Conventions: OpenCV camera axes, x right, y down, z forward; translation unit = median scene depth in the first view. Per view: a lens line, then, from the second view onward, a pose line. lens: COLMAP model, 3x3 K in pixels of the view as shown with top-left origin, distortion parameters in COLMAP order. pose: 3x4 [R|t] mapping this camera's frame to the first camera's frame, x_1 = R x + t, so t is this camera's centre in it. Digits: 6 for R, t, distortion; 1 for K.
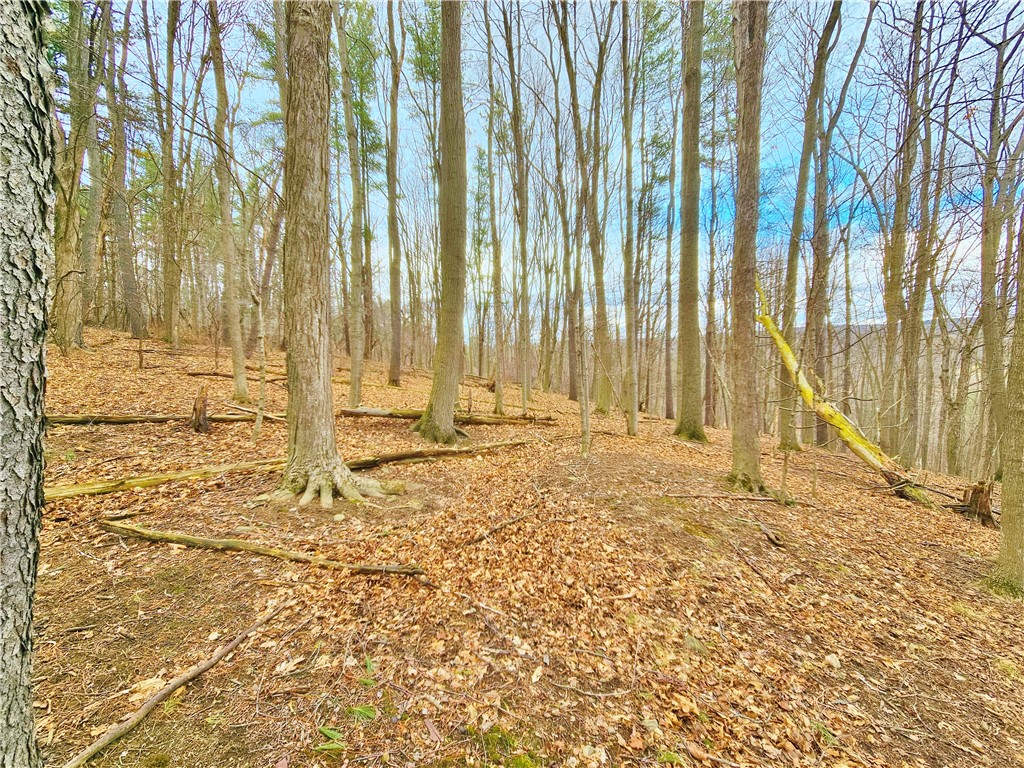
lens RADIAL K [[415.2, 0, 506.8], [0, 415.2, 373.9], [0, 0, 1]] dist [-0.000498, -0.000317]
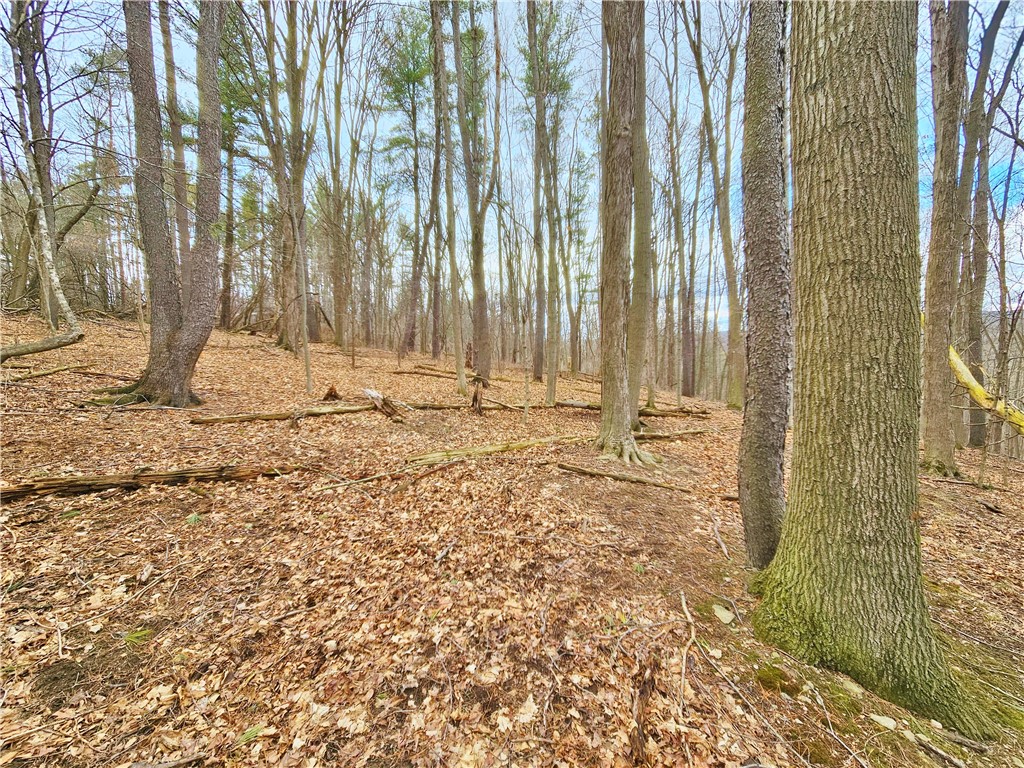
lens RADIAL K [[415.2, 0, 507.9], [0, 415.2, 373.3], [0, 0, 1]] dist [-0.000498, -0.000317]
pose [[0.985545, -0.000574, -0.169415, -0.427117], [0.002005, 0.999964, 0.008274, -0.014097], [0.169404, -0.008494, 0.985510, -0.346468]]
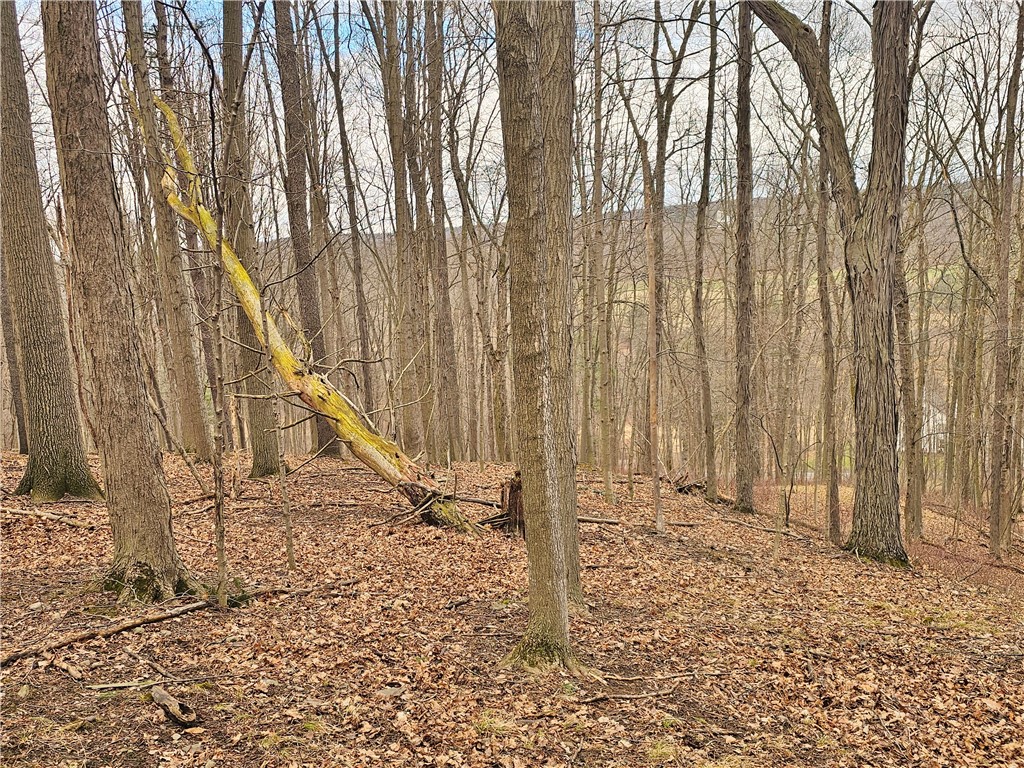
lens RADIAL K [[691.3, 0, 513.1], [0, 691.3, 389.6], [0, 0, 1]] dist [0.006028, -0.001751]
pose [[0.719964, -0.137512, 0.680252, 0.409768], [0.093239, 0.990453, 0.101536, 0.027210], [-0.687720, -0.009676, 0.725912, 0.228207]]
